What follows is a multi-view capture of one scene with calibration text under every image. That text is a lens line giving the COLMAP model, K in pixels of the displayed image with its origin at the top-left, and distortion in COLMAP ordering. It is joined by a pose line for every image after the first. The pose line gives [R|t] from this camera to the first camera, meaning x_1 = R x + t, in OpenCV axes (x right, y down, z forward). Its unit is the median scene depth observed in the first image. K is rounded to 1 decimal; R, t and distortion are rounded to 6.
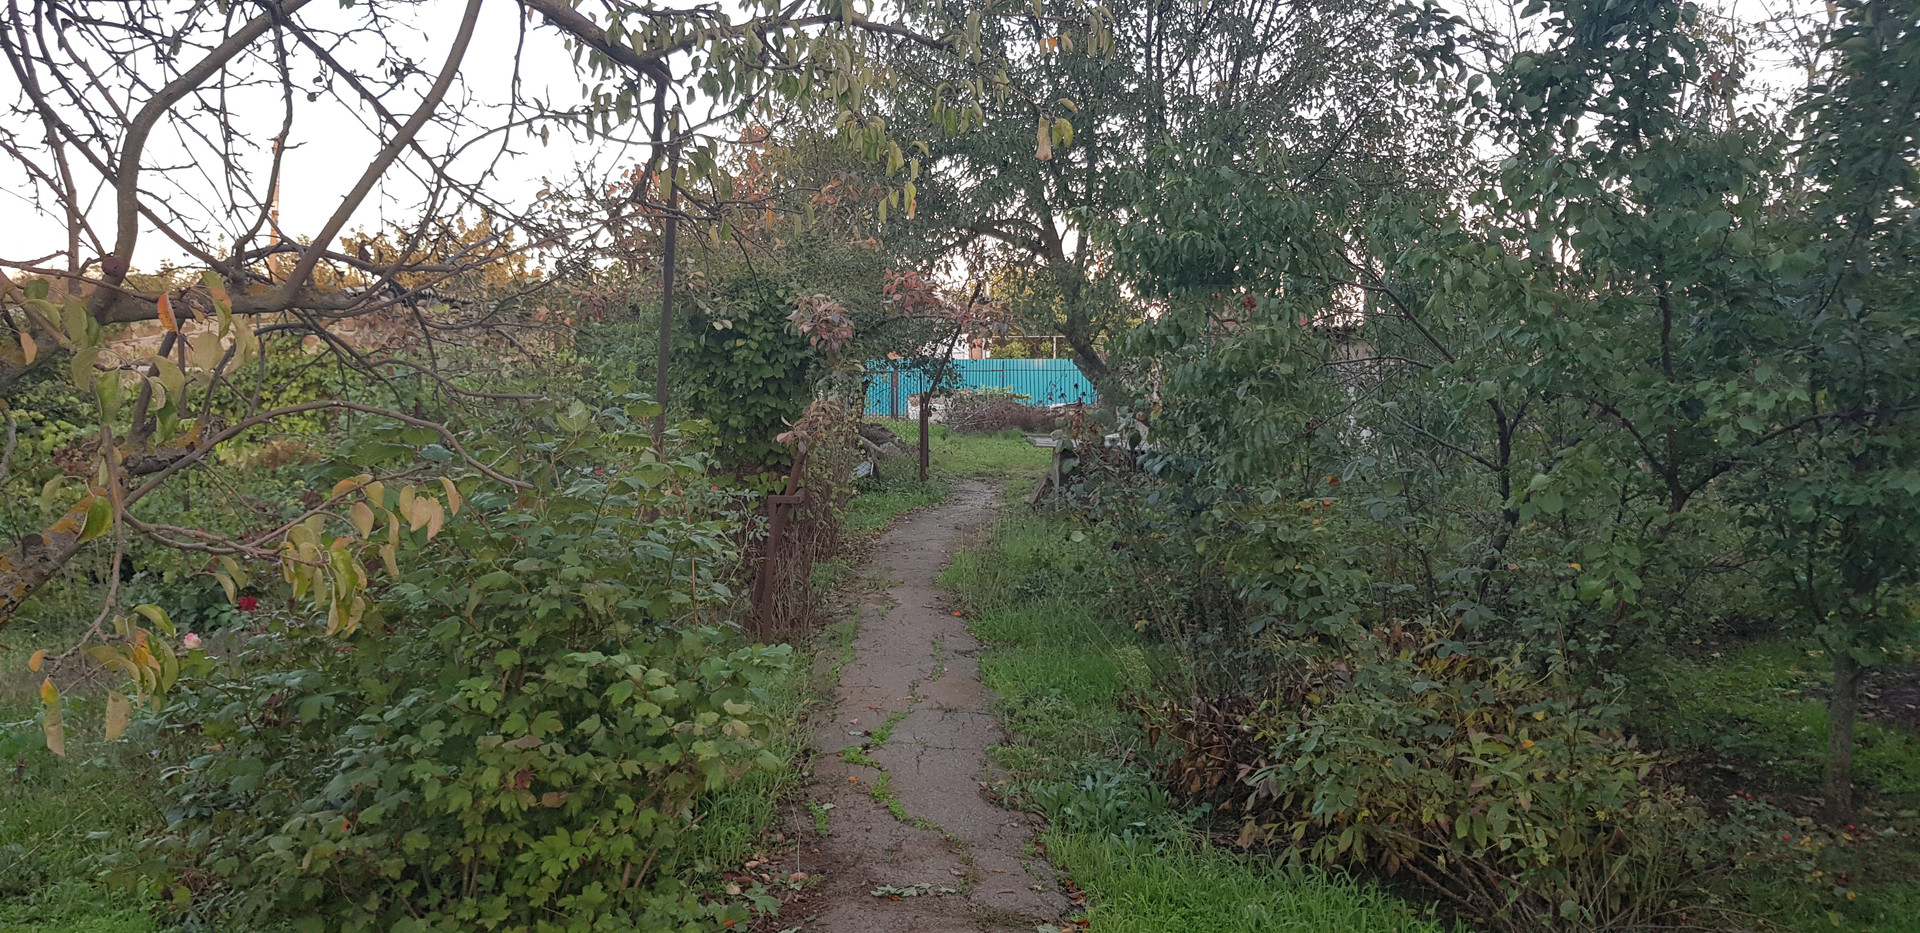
lens RADIAL K [[1456.3, 0, 962.9], [0, 1456.3, 442.2], [0, 0, 1]] dist [0.058698, -0.110658]
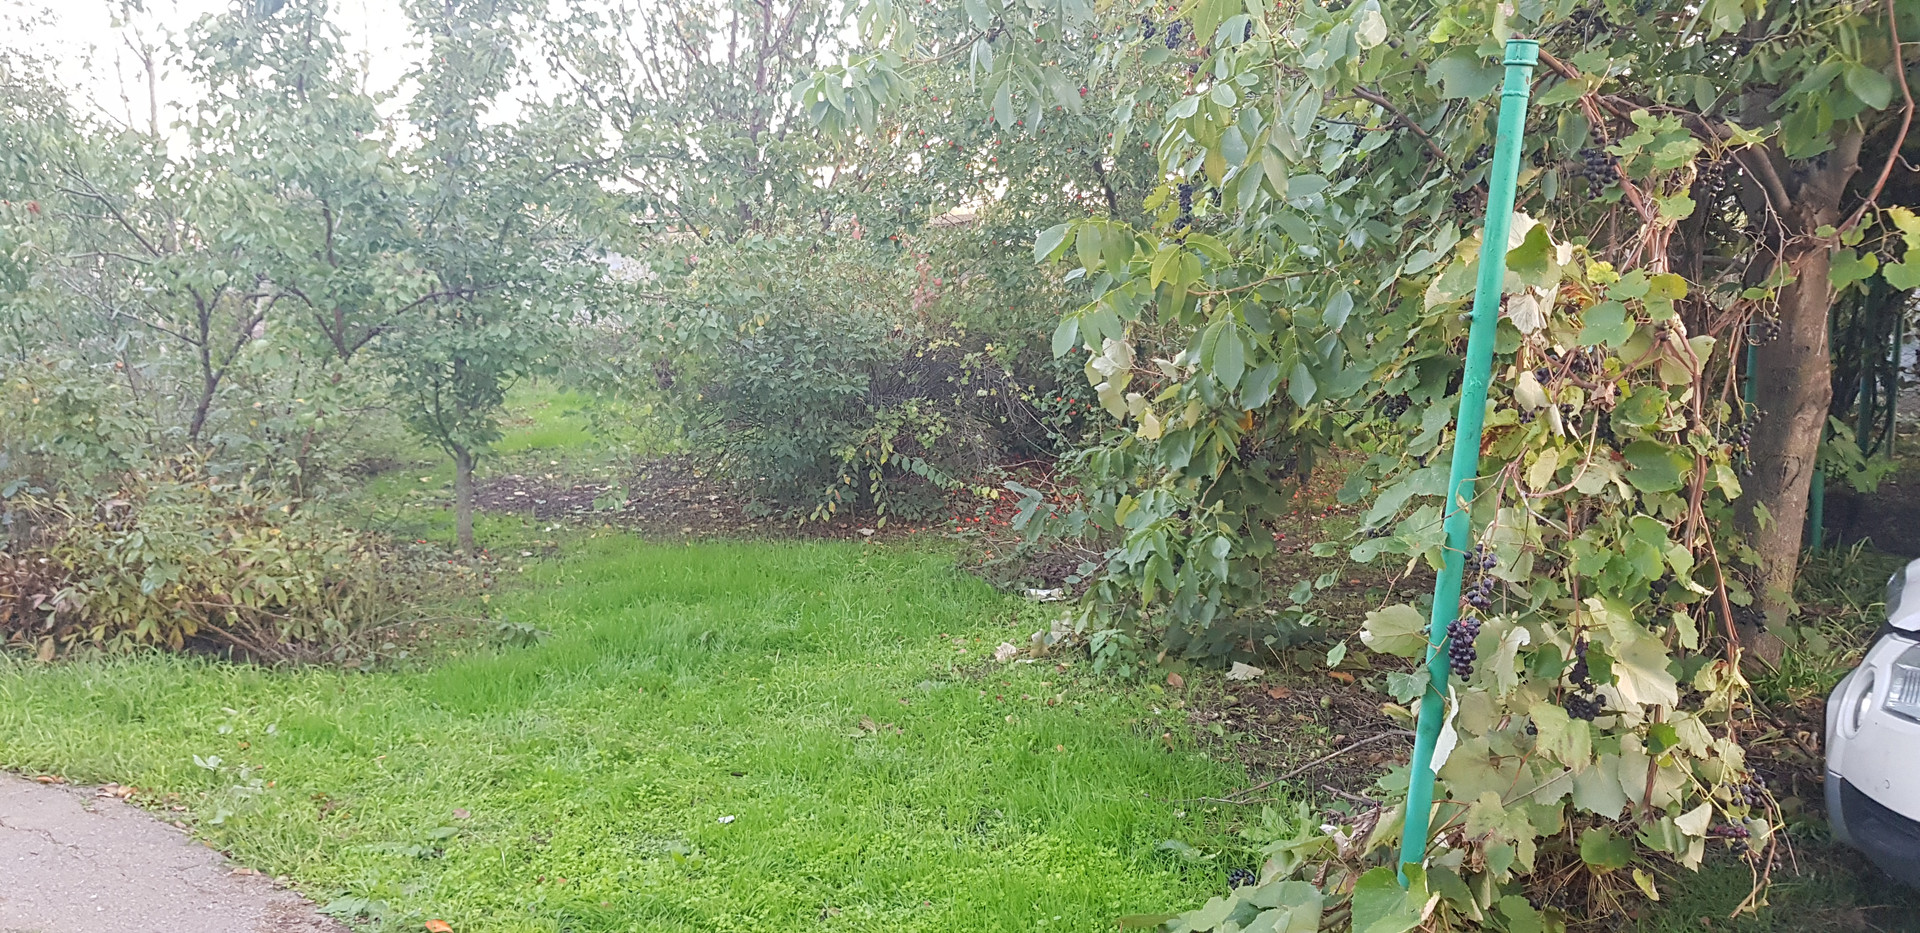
lens RADIAL K [[1456.3, 0, 962.9], [0, 1456.3, 442.2], [0, 0, 1]] dist [0.058698, -0.110658]
pose [[0.609924, -0.101031, 0.785993, -0.288847], [0.047378, 0.994715, 0.091095, 0.023726], [-0.791042, -0.018322, 0.611487, -0.348473]]
